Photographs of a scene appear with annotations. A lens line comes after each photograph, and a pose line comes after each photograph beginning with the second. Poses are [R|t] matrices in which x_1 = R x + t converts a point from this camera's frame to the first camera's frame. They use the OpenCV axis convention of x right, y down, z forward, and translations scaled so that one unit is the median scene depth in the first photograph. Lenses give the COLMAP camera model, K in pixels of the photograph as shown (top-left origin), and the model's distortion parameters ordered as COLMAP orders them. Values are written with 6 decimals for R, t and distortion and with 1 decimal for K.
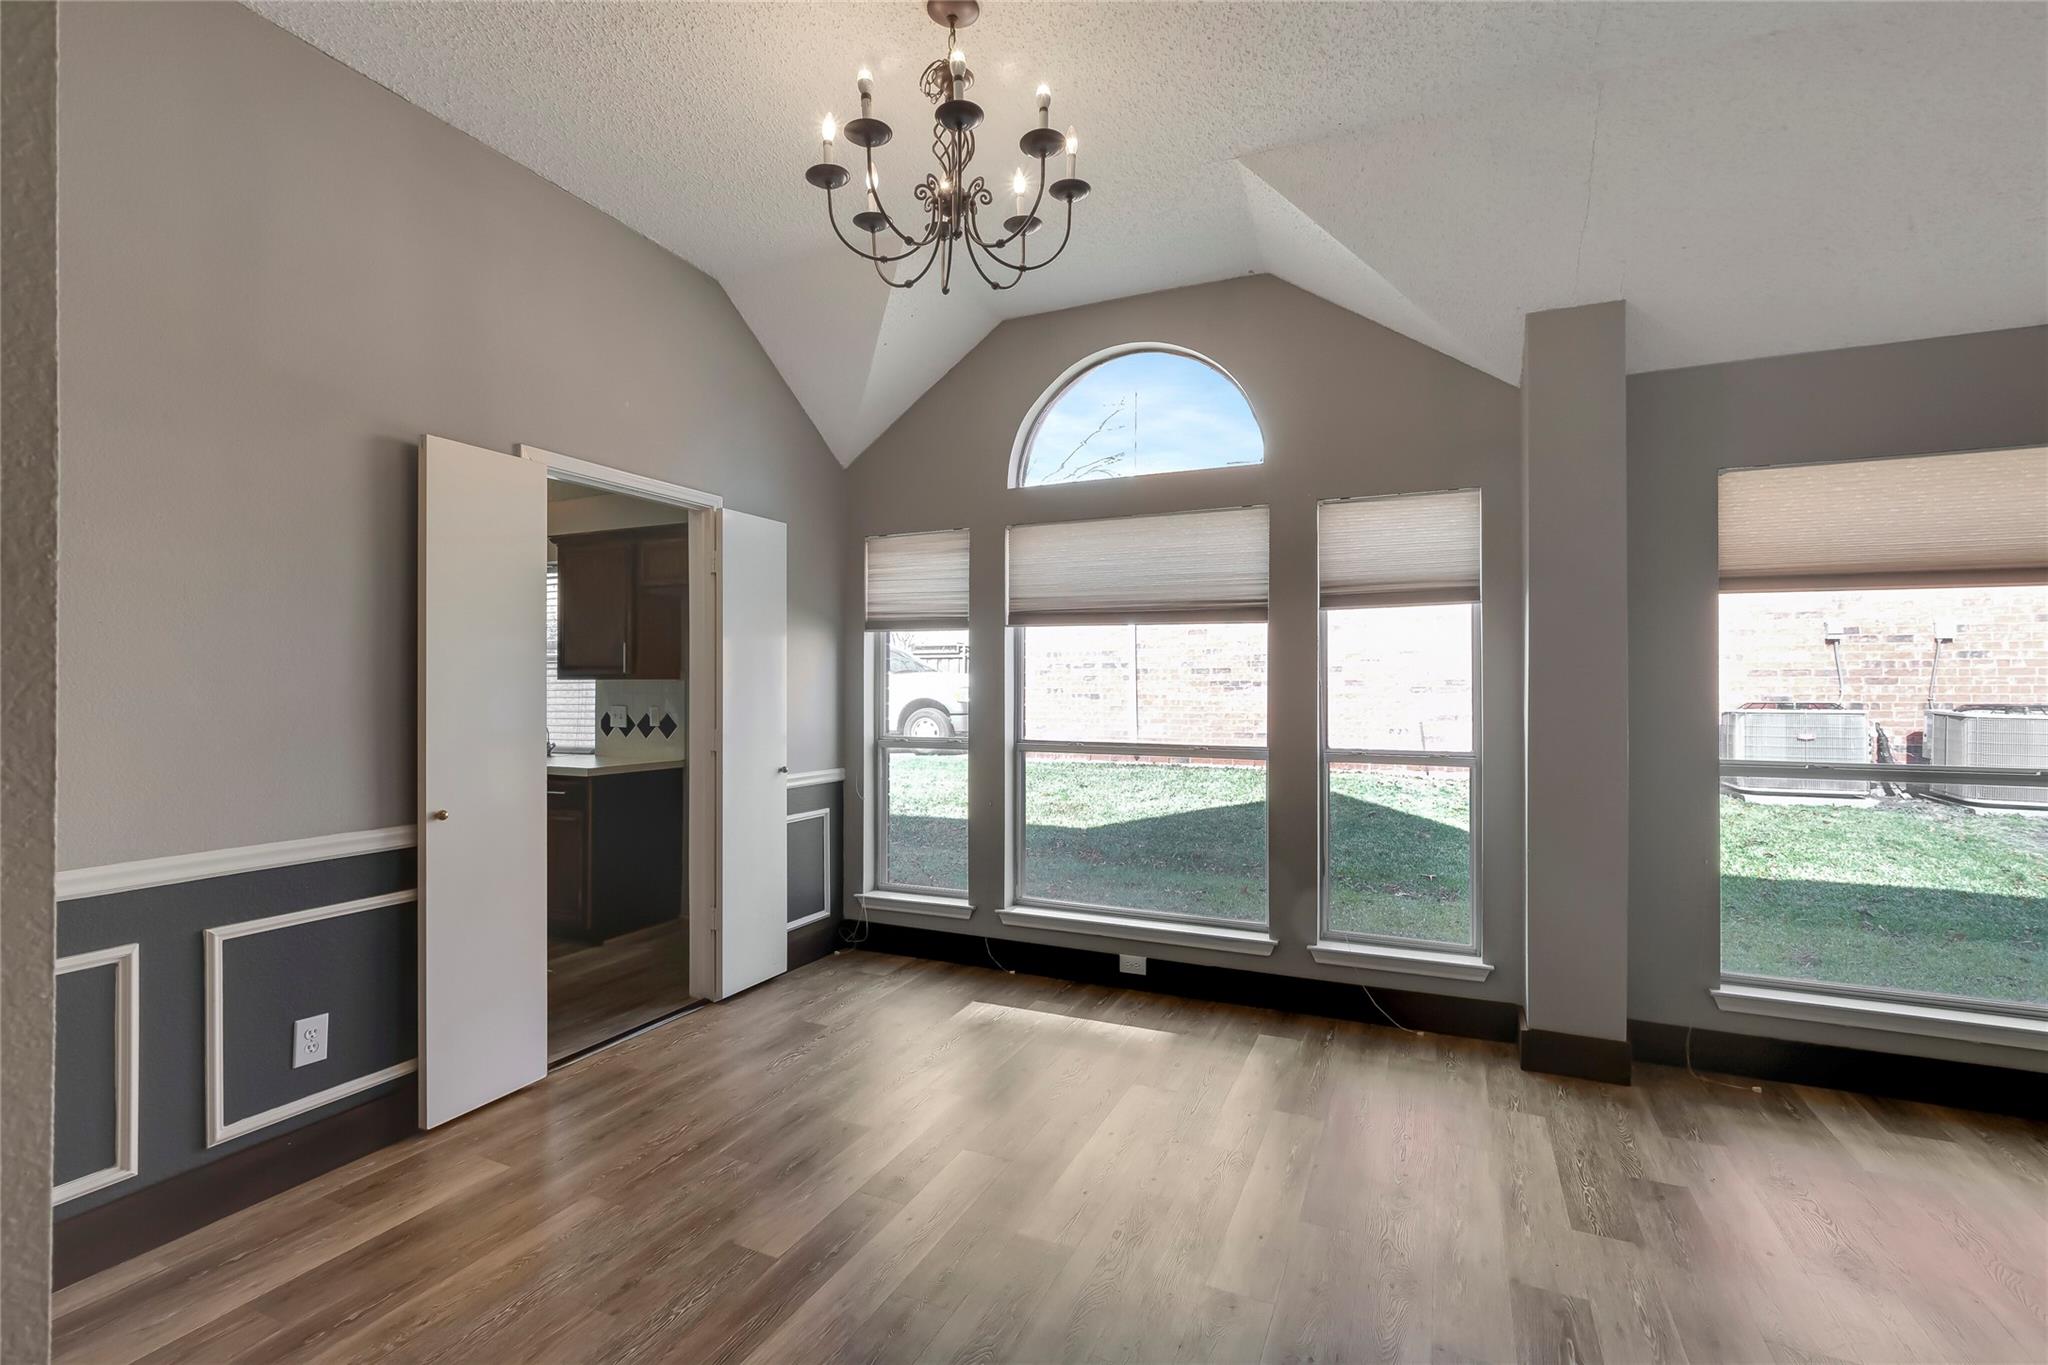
lens RADIAL K [[939.6, 0, 1024.0], [0, 939.6, 682.5], [0, 0, 1]] dist [-0.001785, -0.000454]
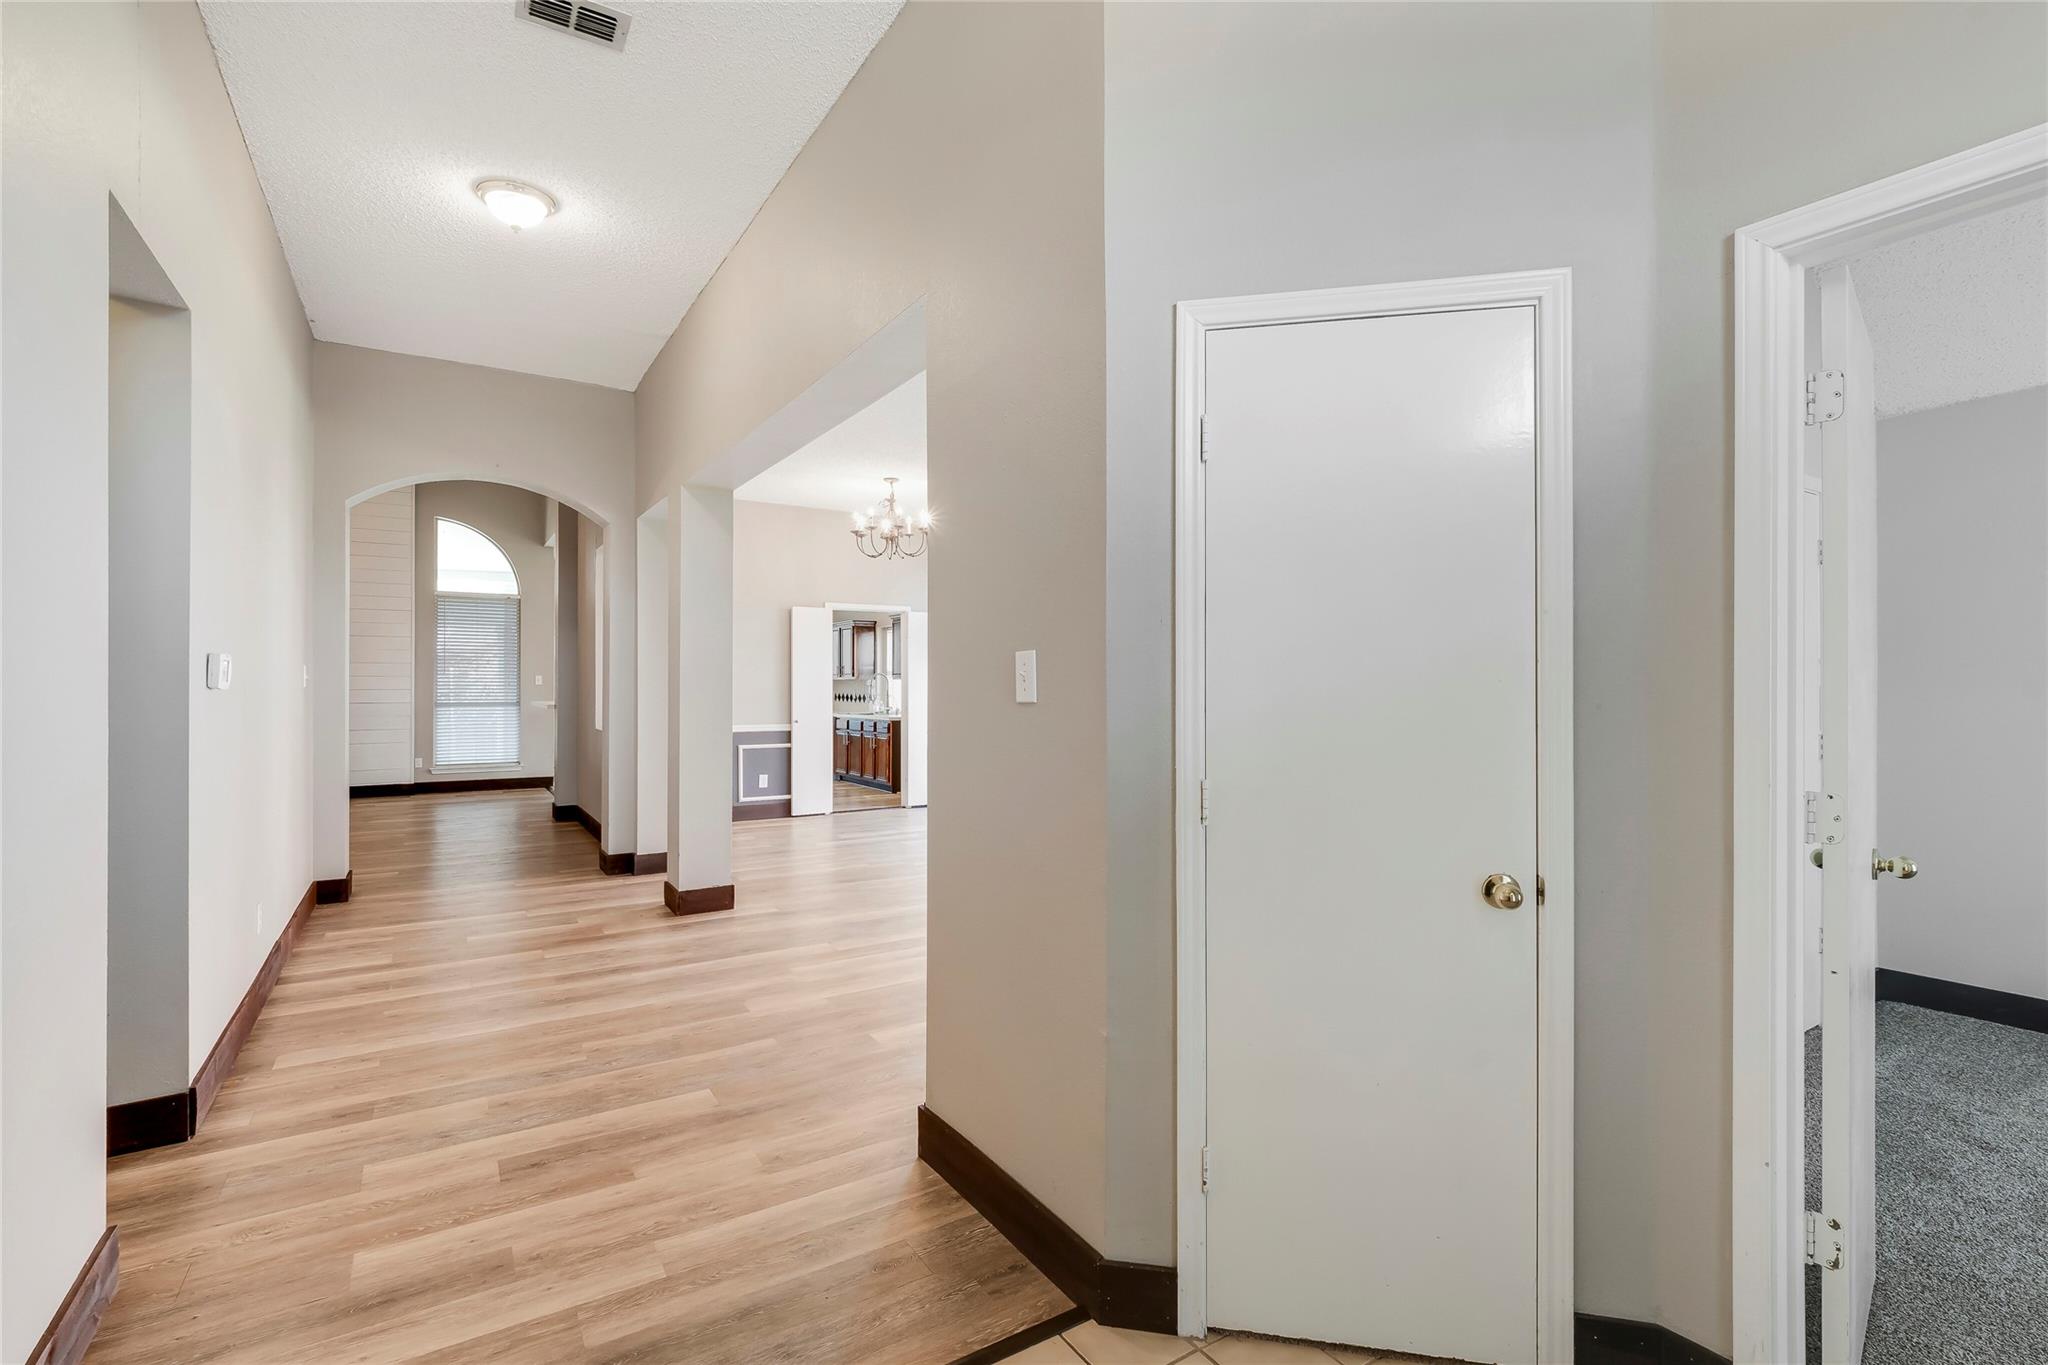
lens RADIAL K [[939.6, 0, 1024.0], [0, 939.6, 682.5], [0, 0, 1]] dist [-0.001785, -0.000454]
pose [[0.832139, -0.000607, -0.554566, 1.919849], [0.002481, 0.999993, 0.002629, -0.001677], [0.554561, -0.003564, 0.832136, -1.336745]]
